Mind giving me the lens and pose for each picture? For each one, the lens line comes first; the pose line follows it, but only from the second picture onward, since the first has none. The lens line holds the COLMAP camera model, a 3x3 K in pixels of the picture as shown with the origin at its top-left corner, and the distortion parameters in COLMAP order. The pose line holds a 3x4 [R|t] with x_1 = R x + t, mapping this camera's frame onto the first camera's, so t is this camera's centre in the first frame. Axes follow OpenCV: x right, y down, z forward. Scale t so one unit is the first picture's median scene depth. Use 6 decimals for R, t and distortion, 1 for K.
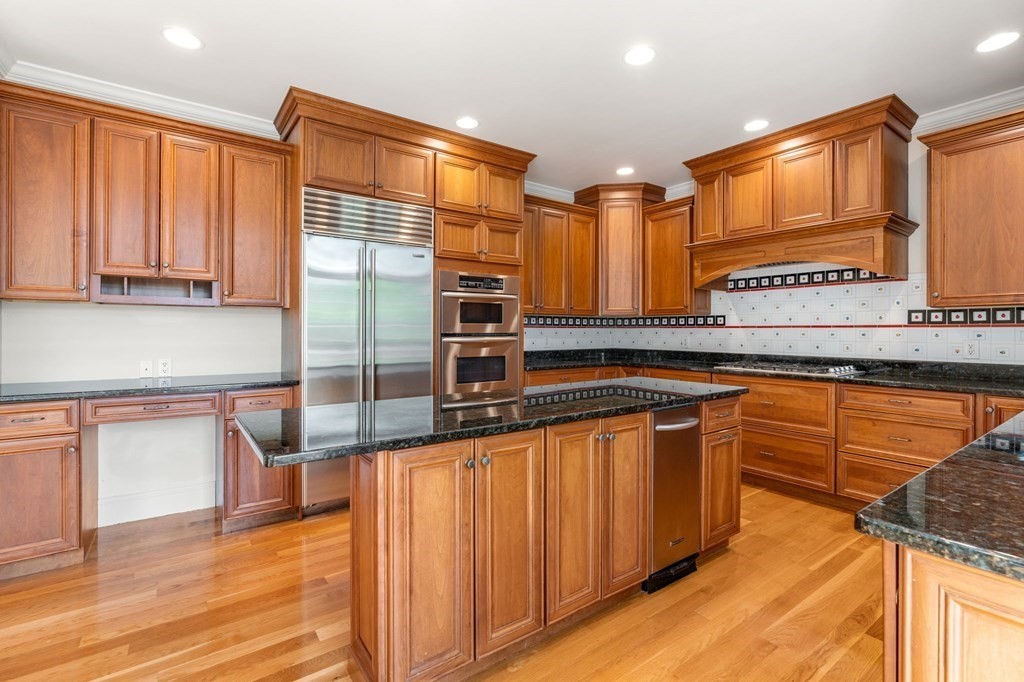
lens RADIAL K [[473.2, 0, 509.9], [0, 473.2, 332.7], [0, 0, 1]] dist [-0.003000, 0.001278]
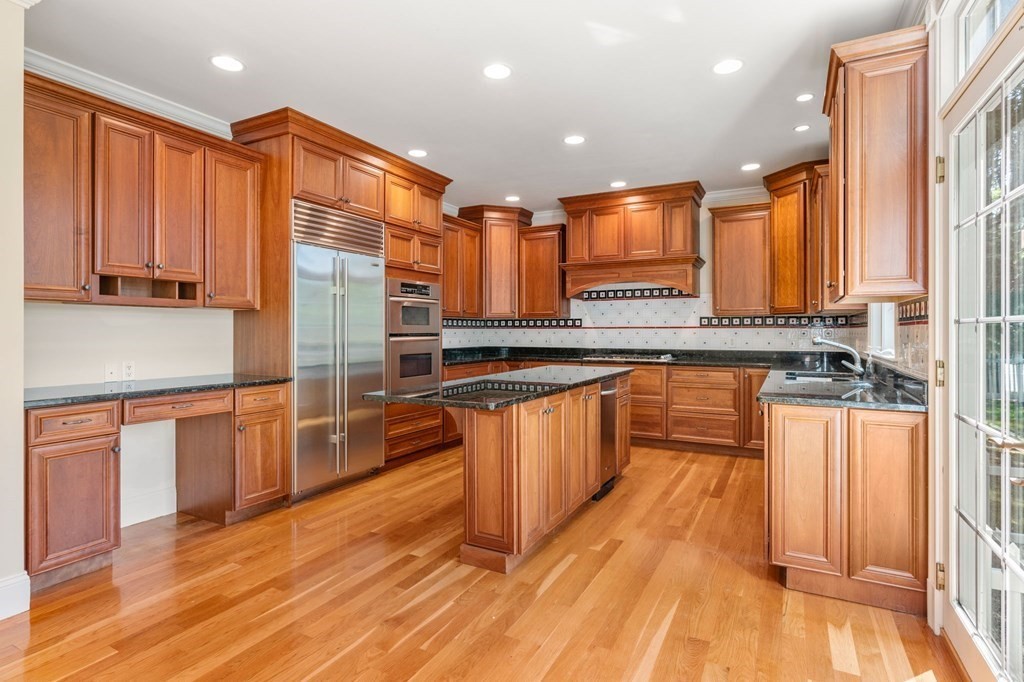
lens RADIAL K [[531.5, 0, 512.3], [0, 531.5, 334.8], [0, 0, 1]] dist [0.006986, -0.000561]
pose [[0.897131, -0.005936, 0.441725, -0.505433], [0.004823, 0.999982, 0.003641, 0.000665], [-0.441738, -0.001136, 0.897143, -0.304975]]
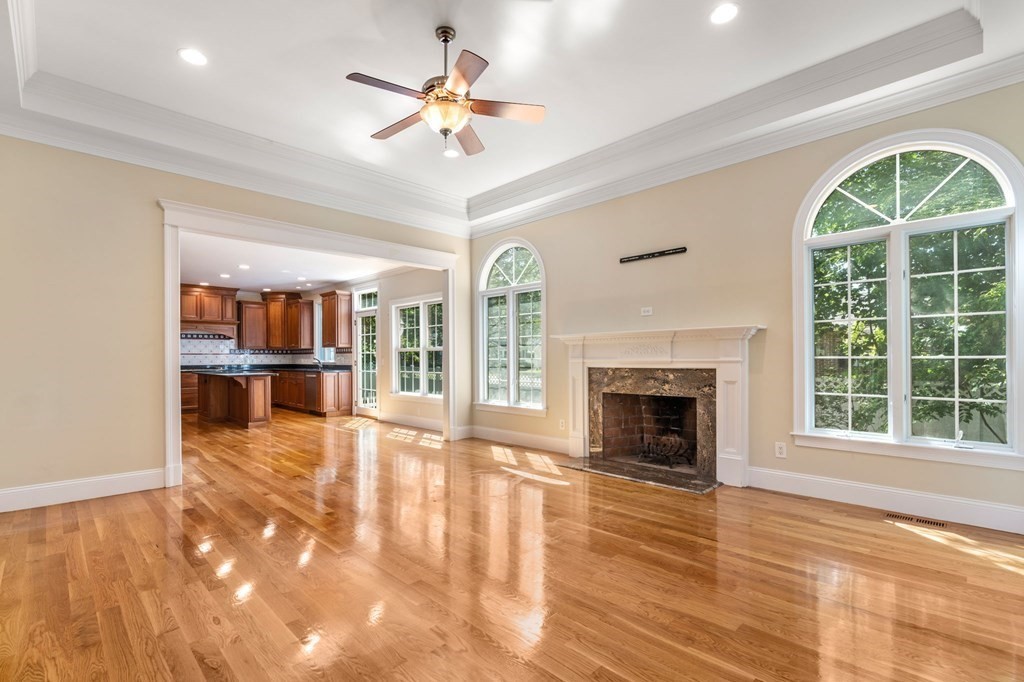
lens RADIAL K [[473.2, 0, 512.6], [0, 473.2, 359.1], [0, 0, 1]] dist [-0.003000, 0.001278]
pose [[-0.148362, -0.003967, 0.988925, -2.867216], [0.008195, 0.999953, 0.005241, 0.021451], [-0.988899, 0.008882, -0.148322, -0.473752]]
